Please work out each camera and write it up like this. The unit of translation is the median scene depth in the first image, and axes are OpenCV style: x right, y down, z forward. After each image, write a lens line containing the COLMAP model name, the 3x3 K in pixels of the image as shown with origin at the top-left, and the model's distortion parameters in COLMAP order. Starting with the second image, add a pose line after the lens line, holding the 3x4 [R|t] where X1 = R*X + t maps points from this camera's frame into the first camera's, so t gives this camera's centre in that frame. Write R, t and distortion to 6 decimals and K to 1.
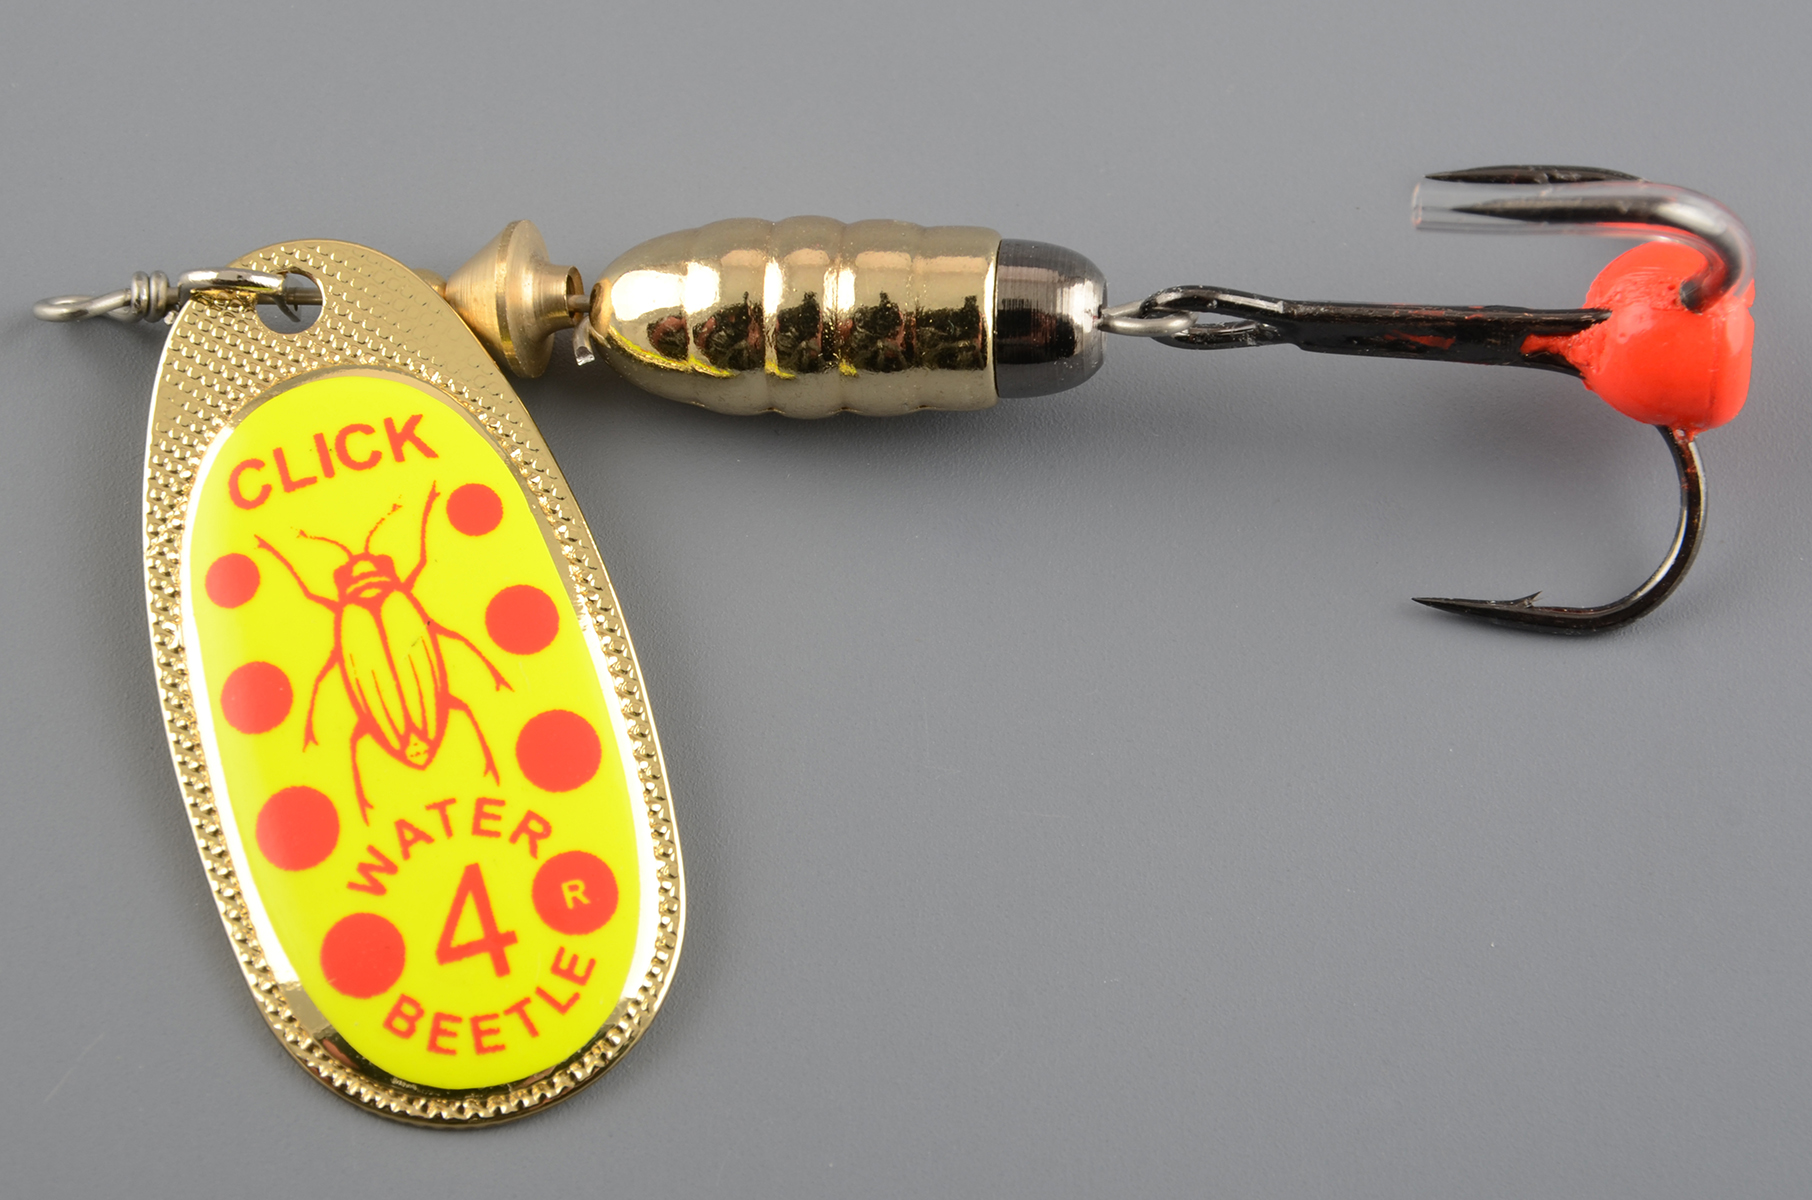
lens RADIAL K [[7837.3, 0, 906.0], [0, 7837.3, 600.0], [0, 0, 1]] dist [-0.505460, -0.732874]
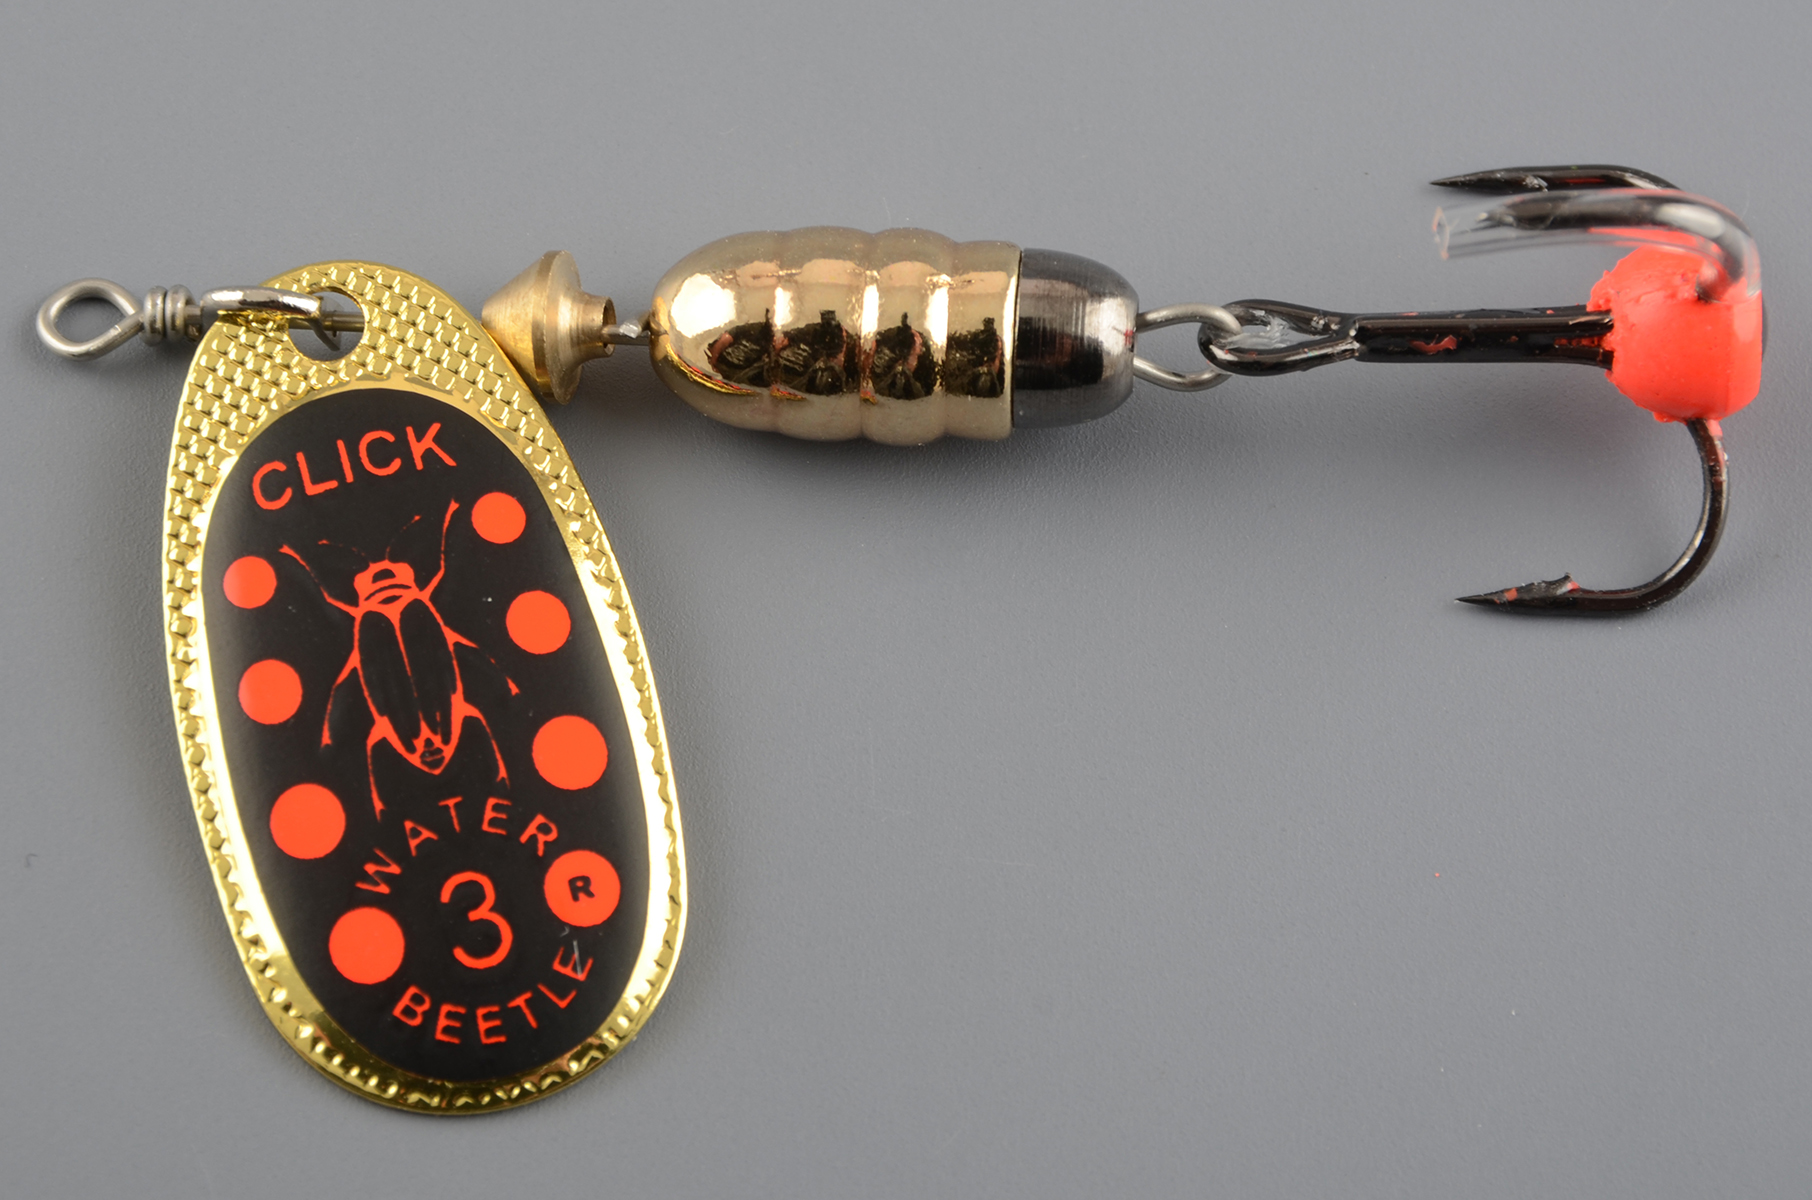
lens RADIAL K [[9482.5, 0, 906.0], [0, 9482.5, 600.0], [0, 0, 1]] dist [-0.966727, 6.981046]
pose [[0.999917, 0.005794, 0.011493, -0.015506], [-0.005783, 0.999983, -0.000998, -0.002332], [-0.011498, 0.000931, 0.999933, -0.165603]]
